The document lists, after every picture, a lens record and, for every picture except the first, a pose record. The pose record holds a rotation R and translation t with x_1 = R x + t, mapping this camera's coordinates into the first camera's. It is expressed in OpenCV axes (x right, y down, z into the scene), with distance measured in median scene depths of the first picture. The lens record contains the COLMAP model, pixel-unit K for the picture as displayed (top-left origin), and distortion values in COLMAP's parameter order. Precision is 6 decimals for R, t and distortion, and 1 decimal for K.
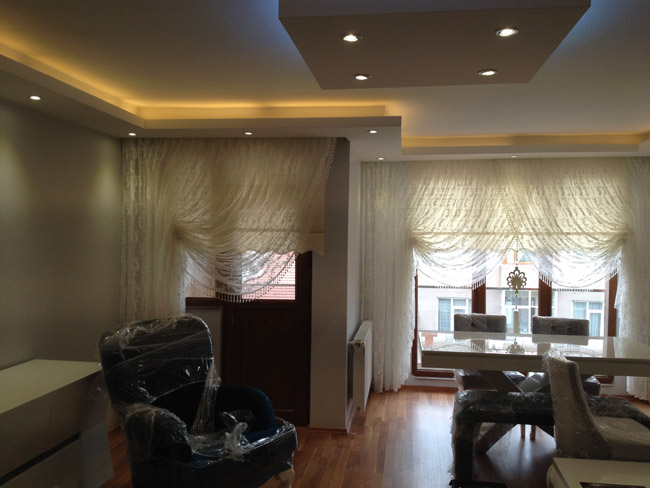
lens RADIAL K [[613.5, 0, 322.2], [0, 613.5, 247.9], [0, 0, 1]] dist [0.183246, -0.414902]
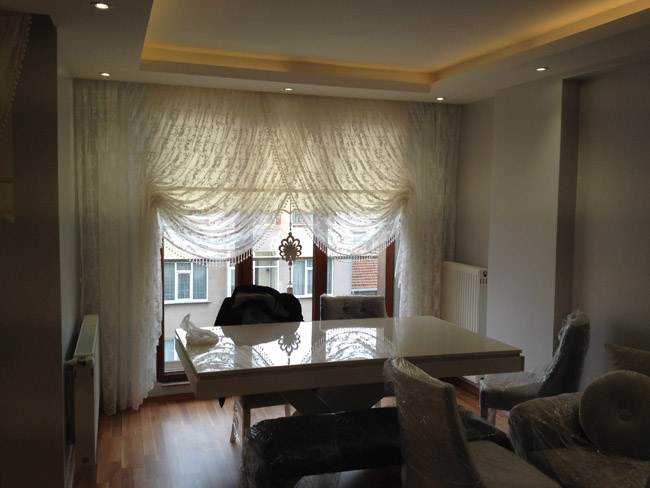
lens RADIAL K [[608.6, 0, 325.7], [0, 608.6, 255.0], [0, 0, 1]] dist [0.167161, -0.397893]
pose [[0.894826, -0.035683, 0.444986, 0.003349], [0.001521, 0.997038, 0.076894, -0.000916], [-0.446412, -0.068130, 0.892230, 0.282204]]
